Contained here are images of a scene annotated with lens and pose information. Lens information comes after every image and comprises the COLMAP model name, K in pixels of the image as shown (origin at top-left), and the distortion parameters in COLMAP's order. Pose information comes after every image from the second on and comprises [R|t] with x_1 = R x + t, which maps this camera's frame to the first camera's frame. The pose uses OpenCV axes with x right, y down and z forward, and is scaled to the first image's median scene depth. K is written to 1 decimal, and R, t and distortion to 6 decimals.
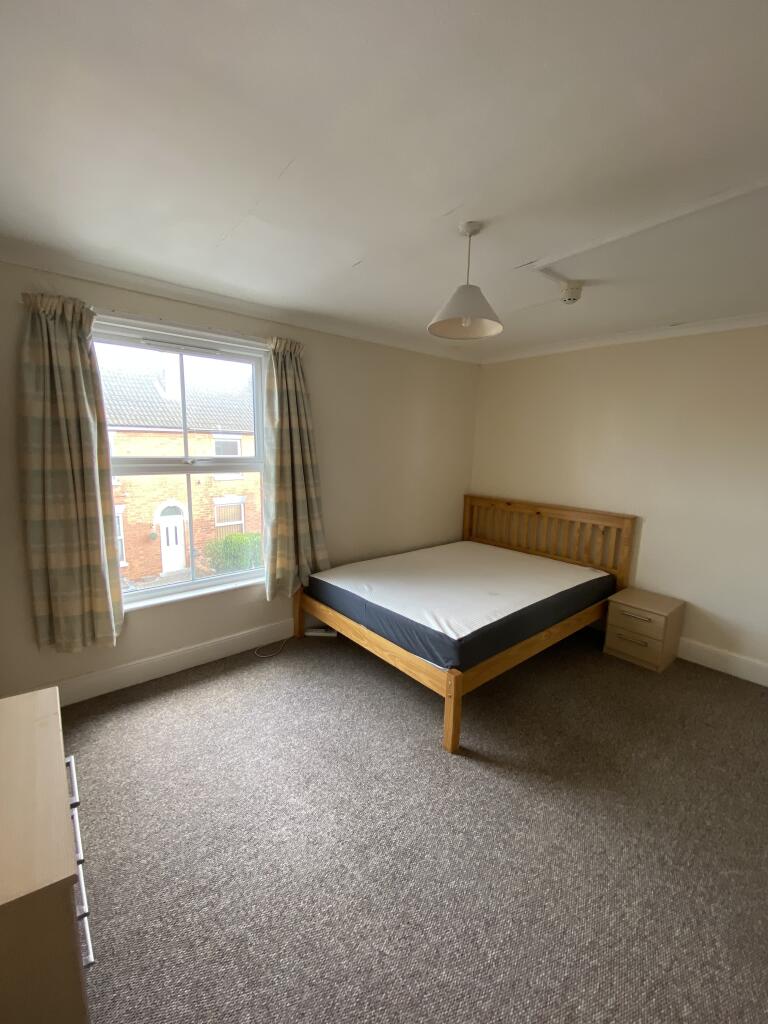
lens RADIAL K [[419.5, 0, 385.1], [0, 419.5, 511.3], [0, 0, 1]] dist [0.022316, -0.020795]
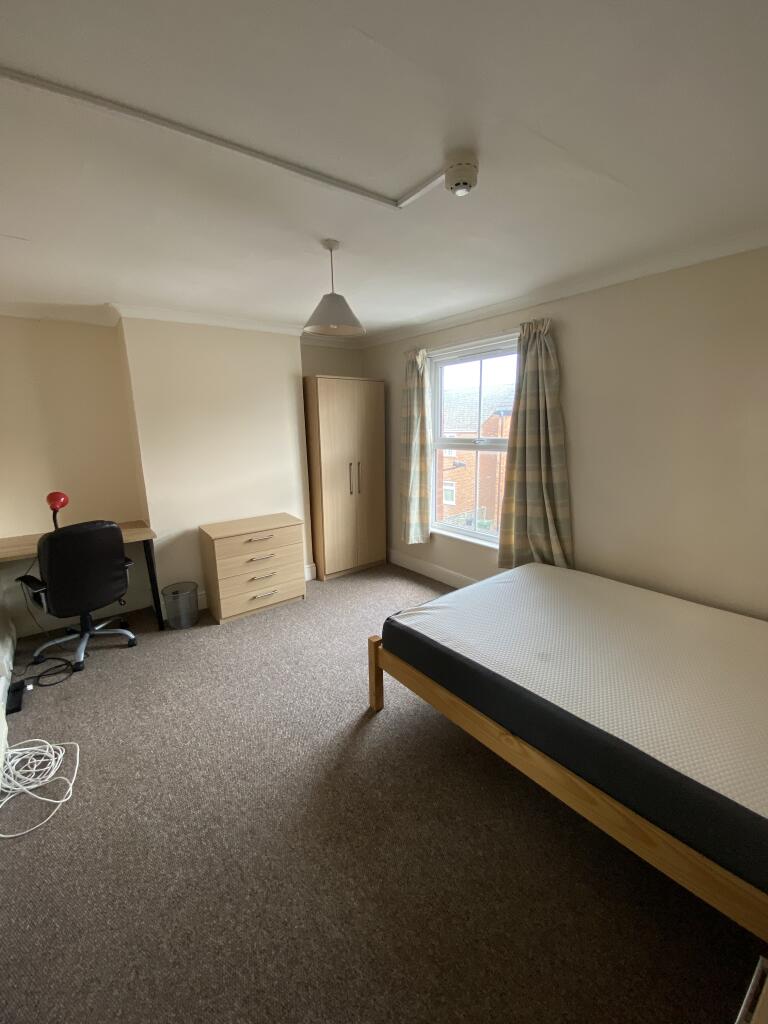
lens RADIAL K [[419.5, 0, 385.1], [0, 419.5, 511.3], [0, 0, 1]] dist [0.022316, -0.020795]
pose [[-0.044274, 0.184152, -0.981900, 0.961453], [-0.139462, 0.972101, 0.188603, -0.119858], [0.989237, 0.145288, -0.017356, 0.821216]]
